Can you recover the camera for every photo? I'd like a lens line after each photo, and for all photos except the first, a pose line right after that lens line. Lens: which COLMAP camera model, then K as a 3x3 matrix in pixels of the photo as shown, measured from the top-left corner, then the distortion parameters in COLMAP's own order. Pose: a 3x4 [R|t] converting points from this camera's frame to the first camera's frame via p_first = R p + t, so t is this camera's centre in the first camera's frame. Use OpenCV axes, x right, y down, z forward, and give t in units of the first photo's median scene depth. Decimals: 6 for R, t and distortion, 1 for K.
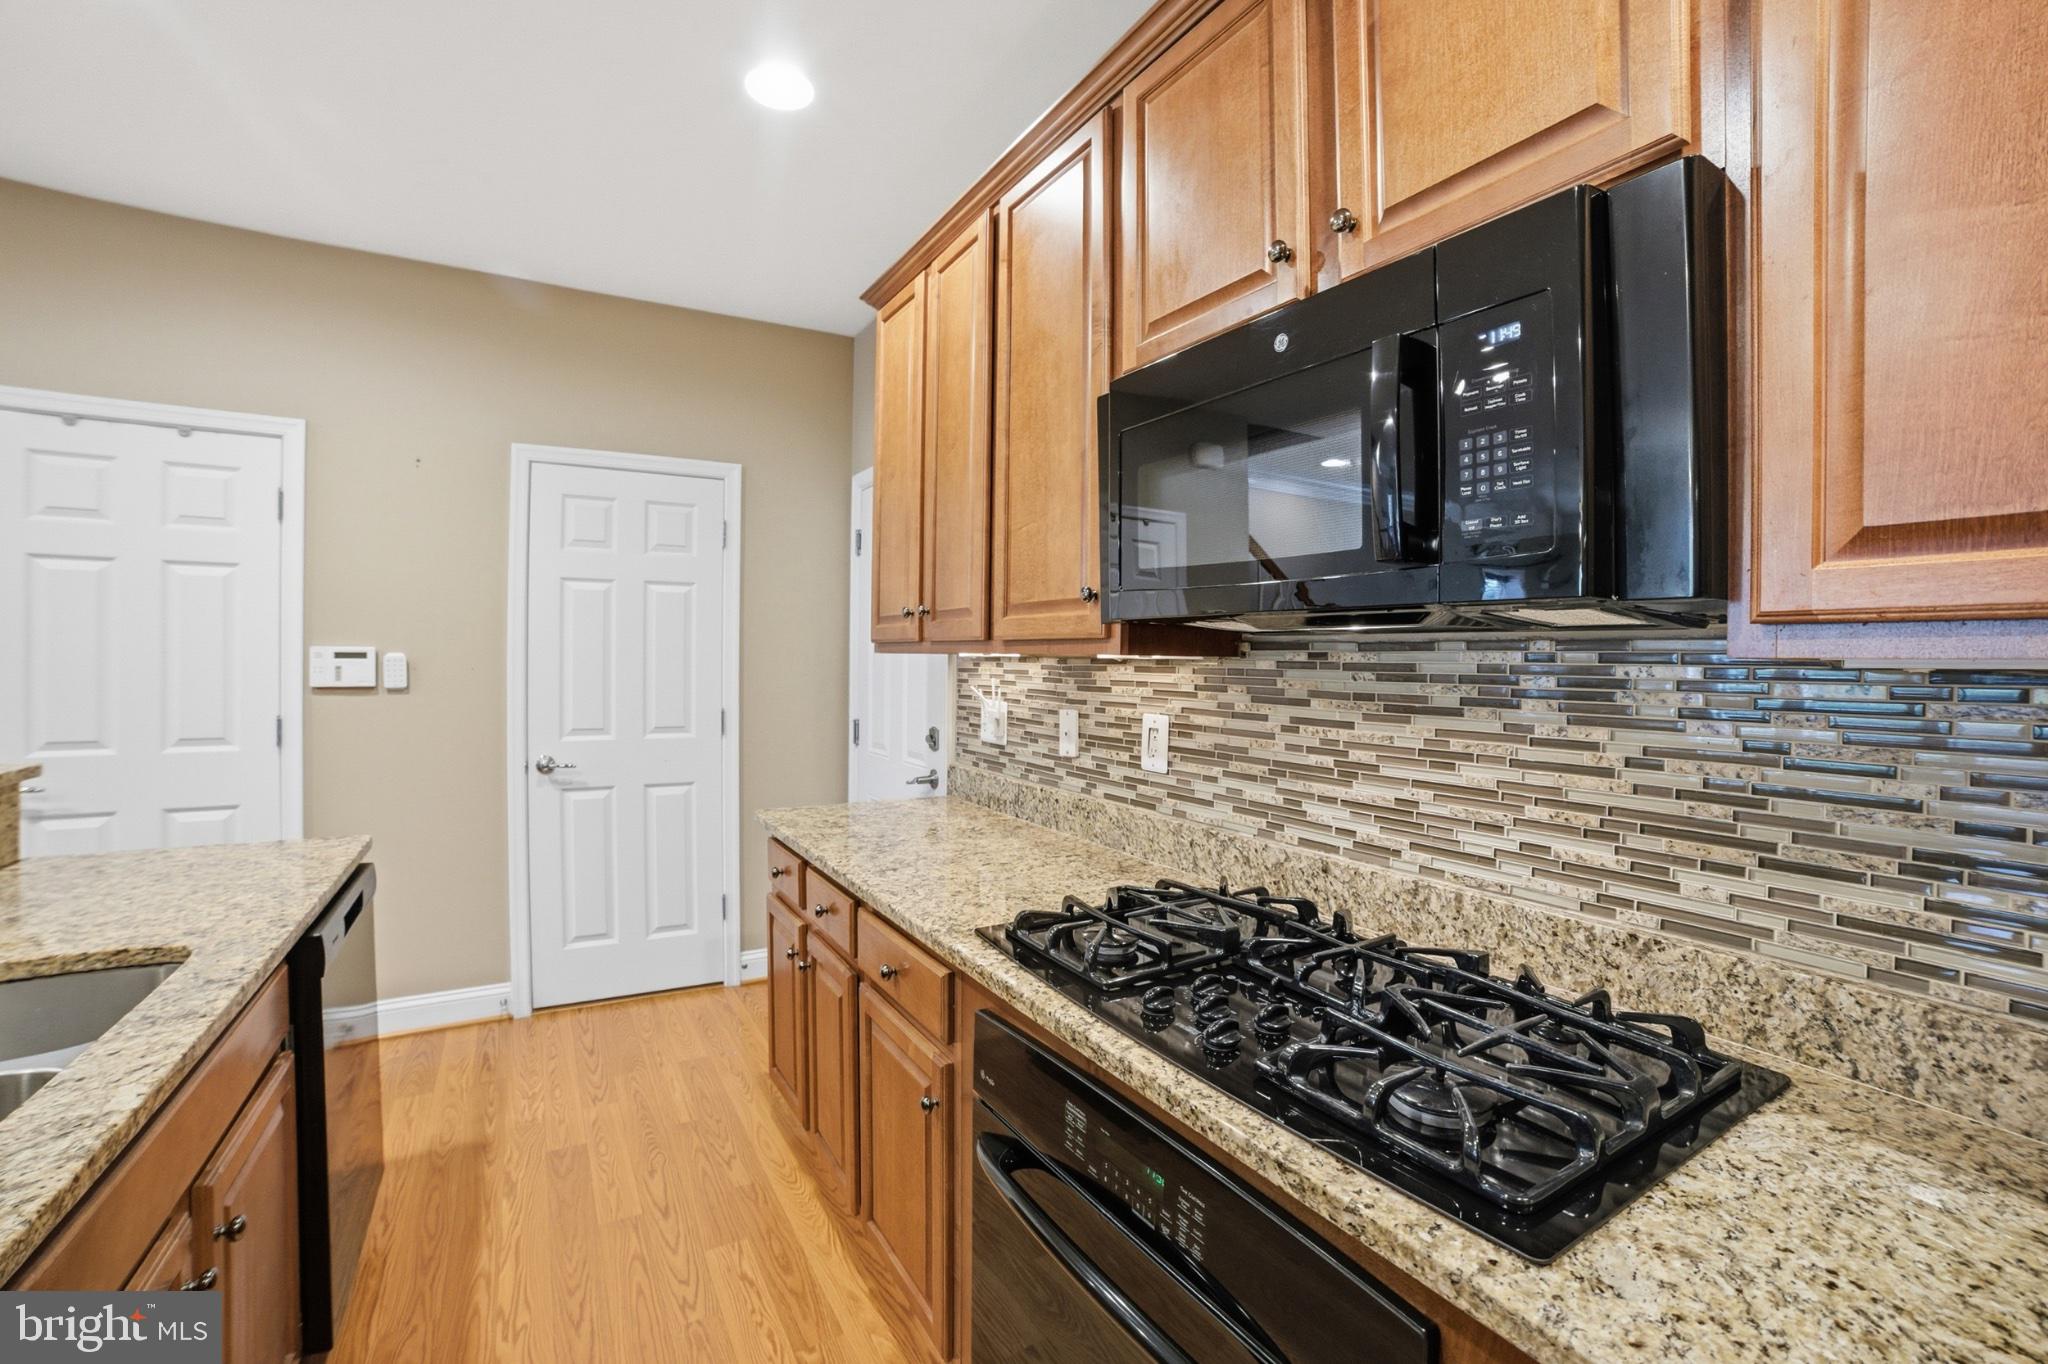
lens RADIAL K [[839.7, 0, 1022.6], [0, 839.7, 666.9], [0, 0, 1]] dist [-0.106269, 0.033152]
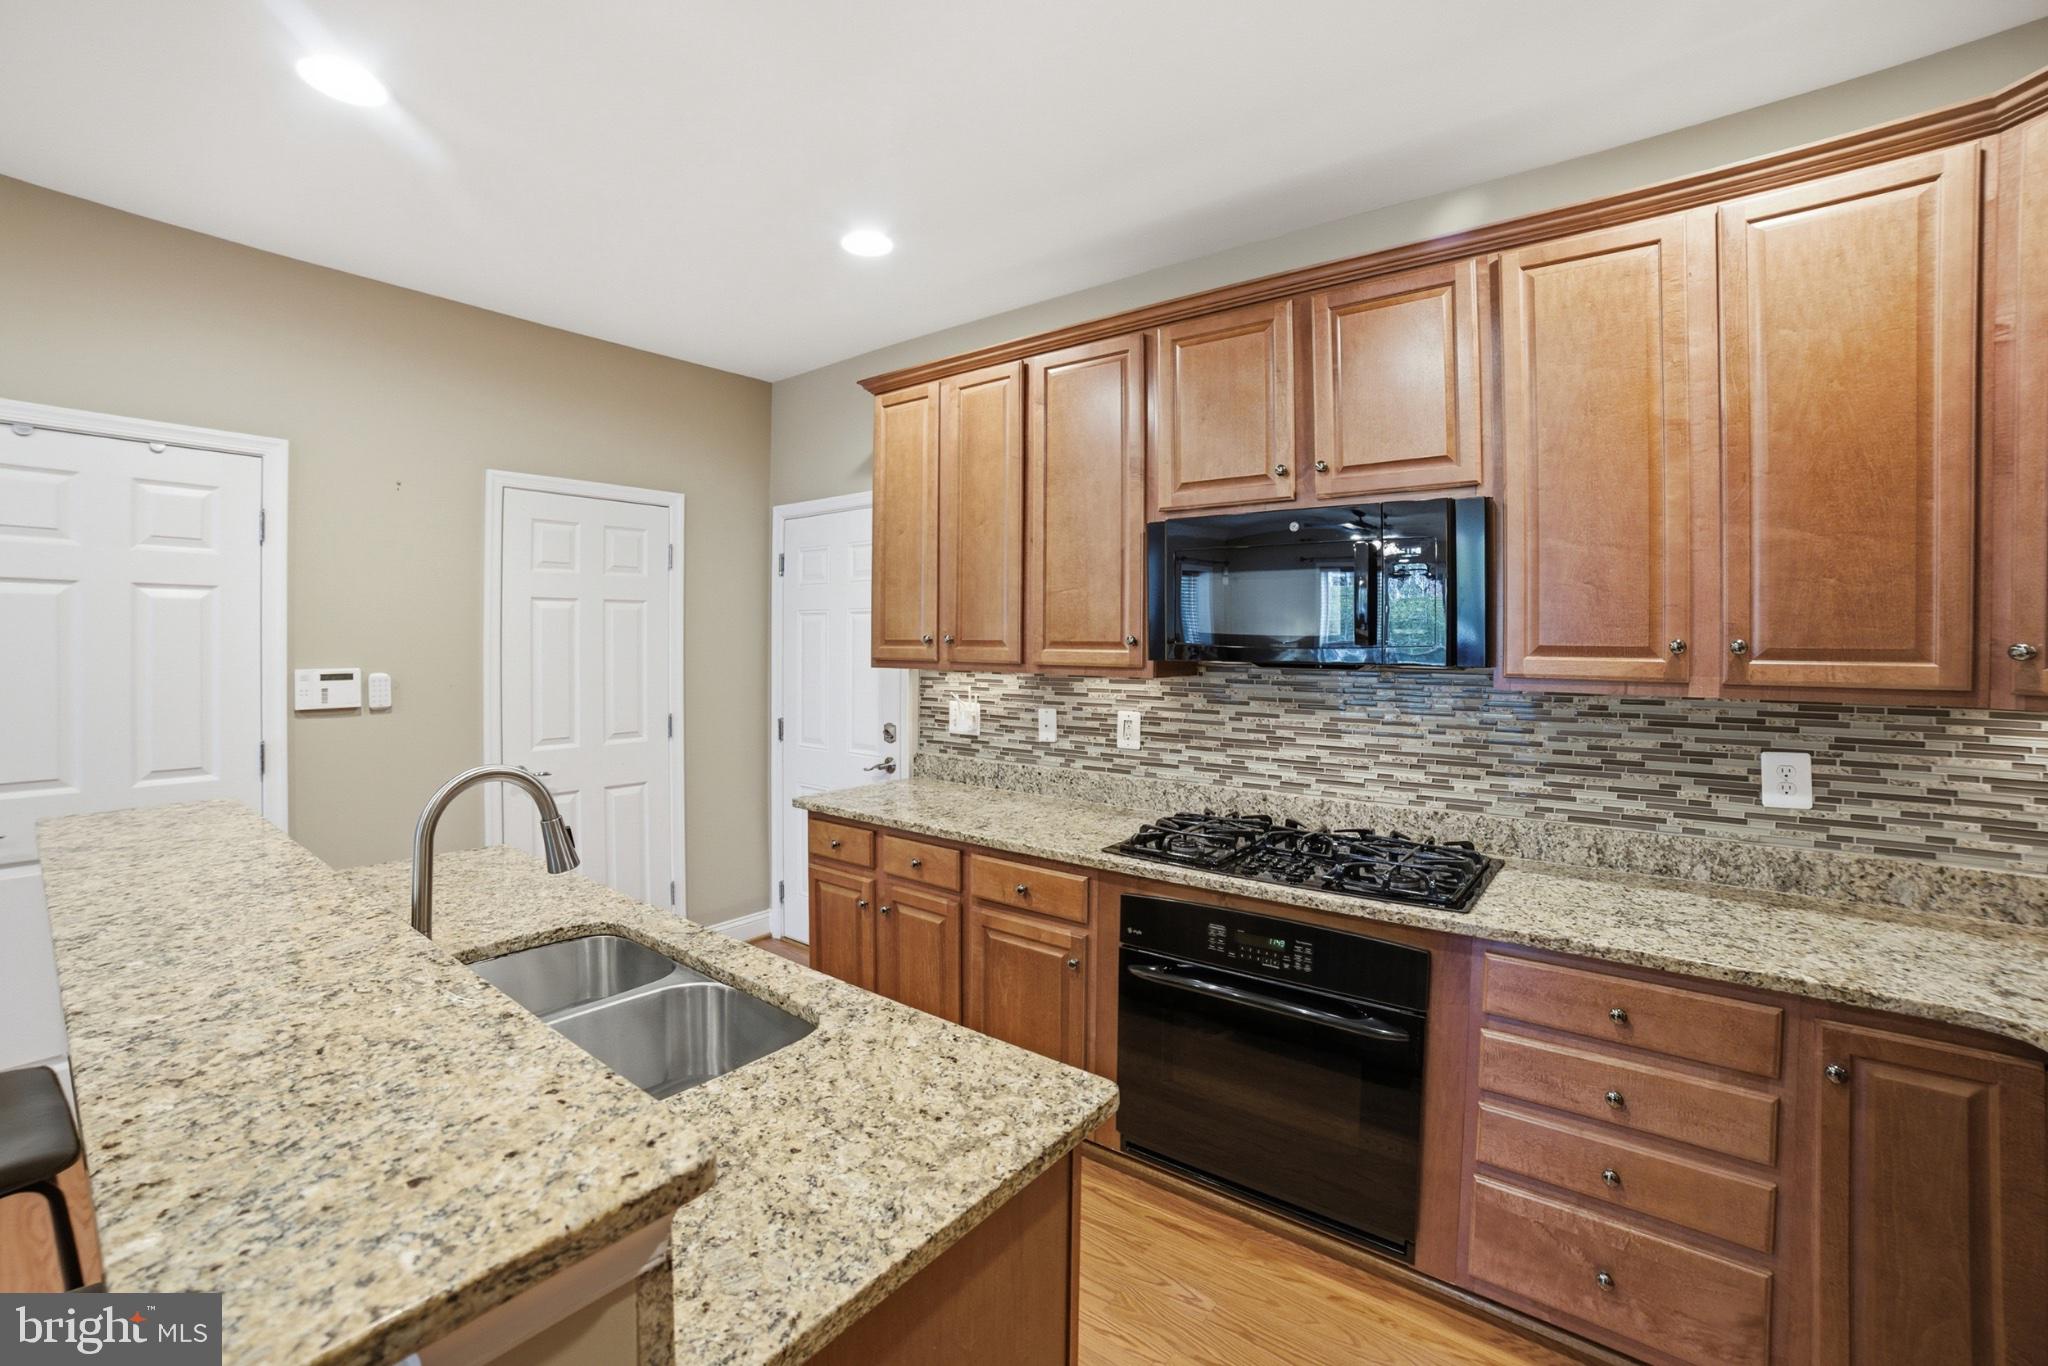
lens RADIAL K [[852.1, 0, 1015.4], [0, 852.1, 642.6], [0, 0, 1]] dist [-0.105859, 0.032847]
pose [[0.933308, -0.010229, 0.358930, -0.603962], [0.010484, 0.999944, 0.001237, -0.074273], [-0.358923, 0.002608, 0.933364, -0.378062]]
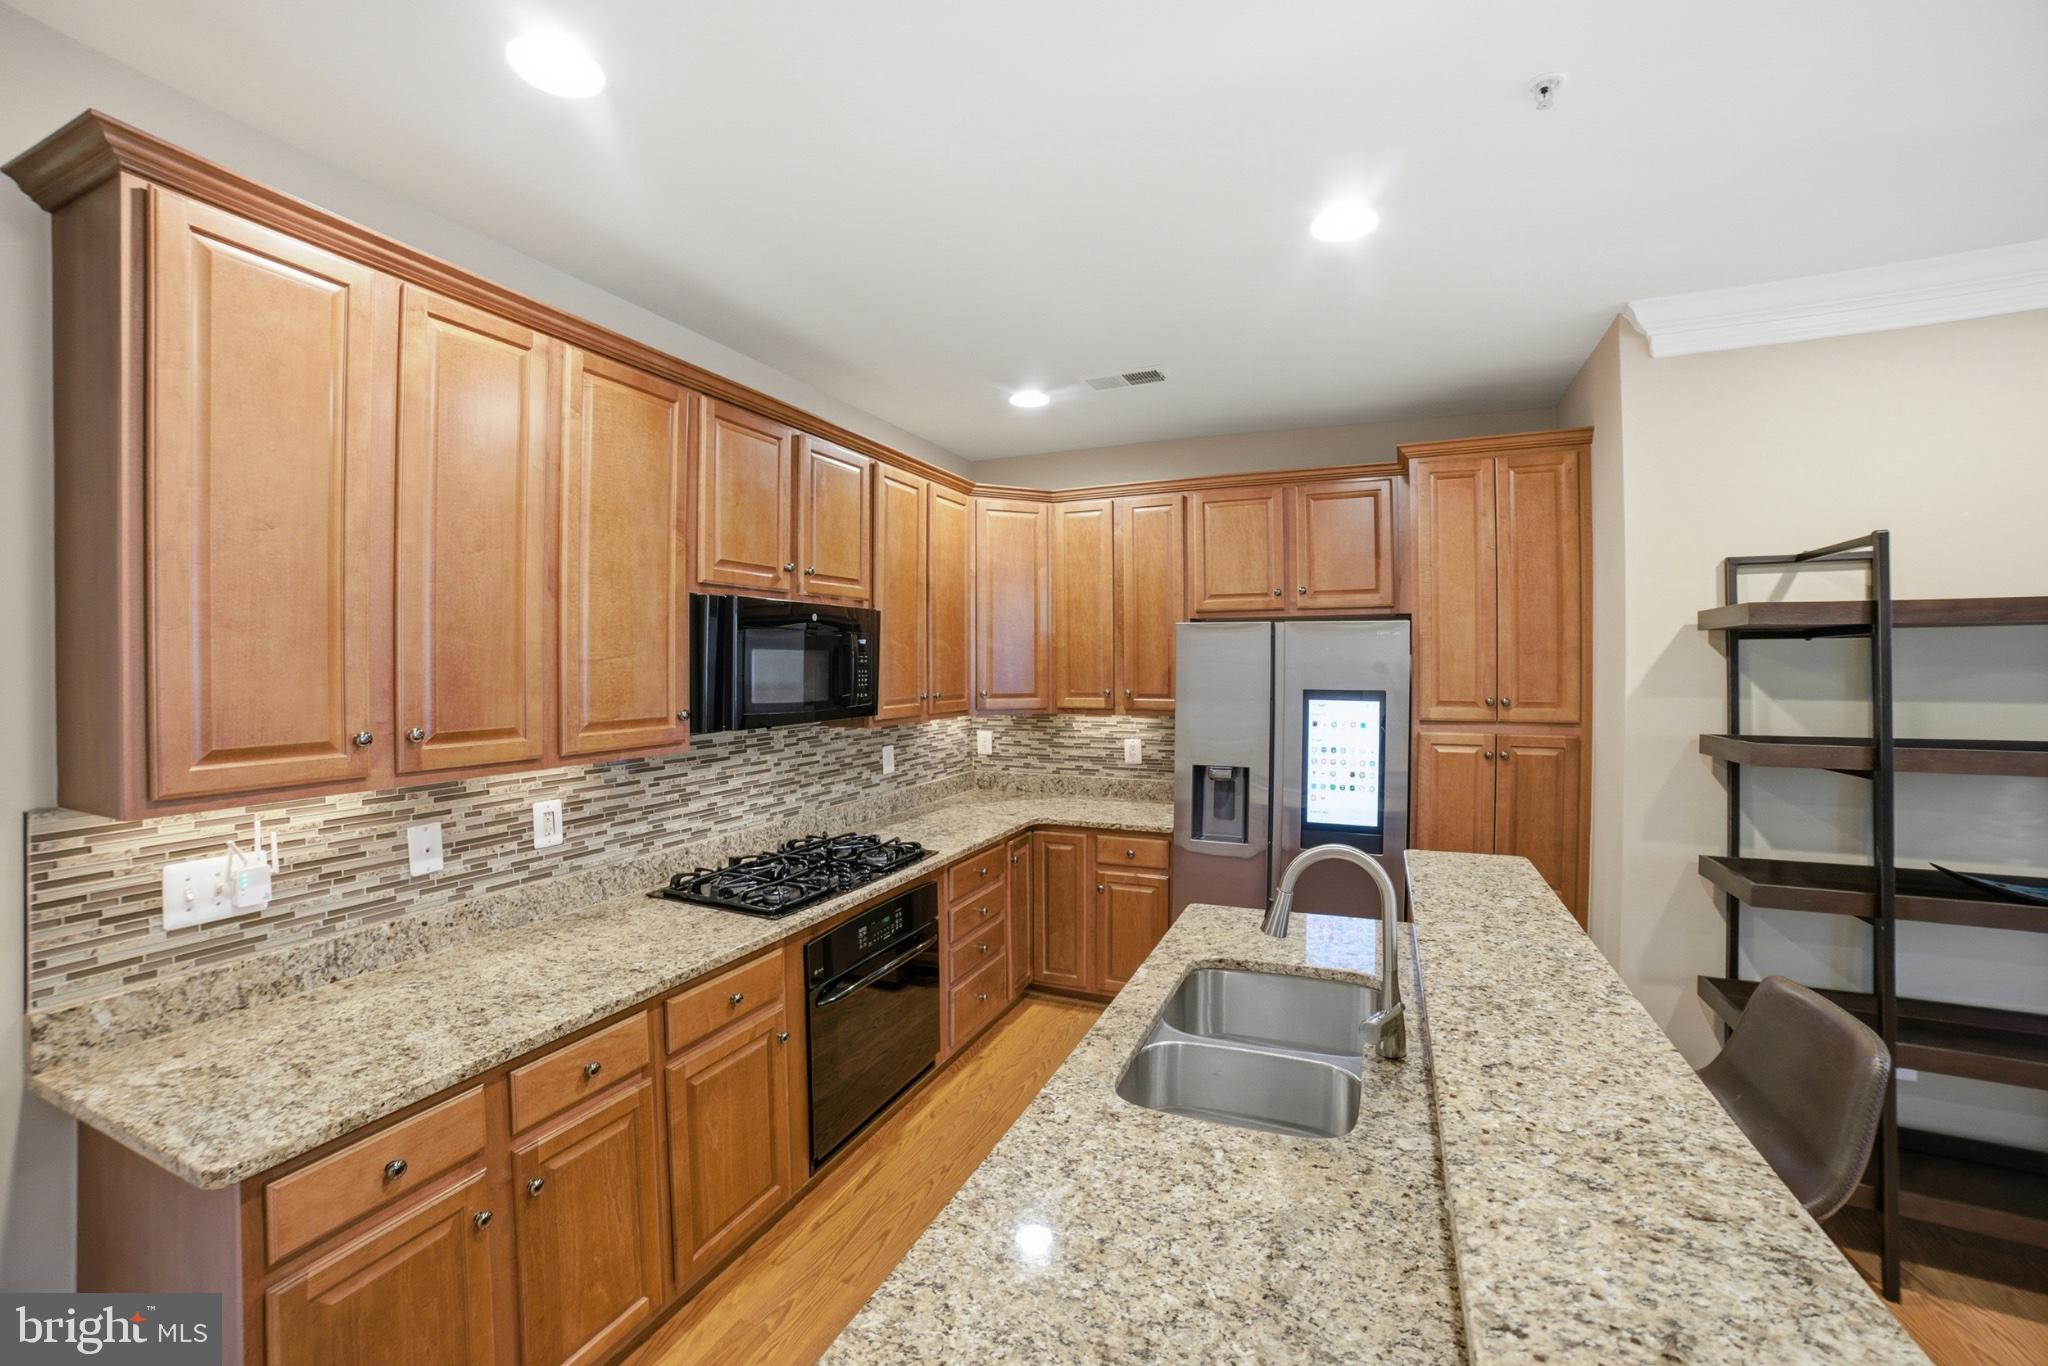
lens RADIAL K [[819.2, 0, 1018.7], [0, 819.2, 666.9], [0, 0, 1]] dist [-0.114035, 0.036789]
pose [[-0.575668, -0.016904, 0.817509, -1.236999], [0.001933, 0.999755, 0.022034, -0.172470], [-0.817681, 0.014264, -0.575494, 1.129813]]
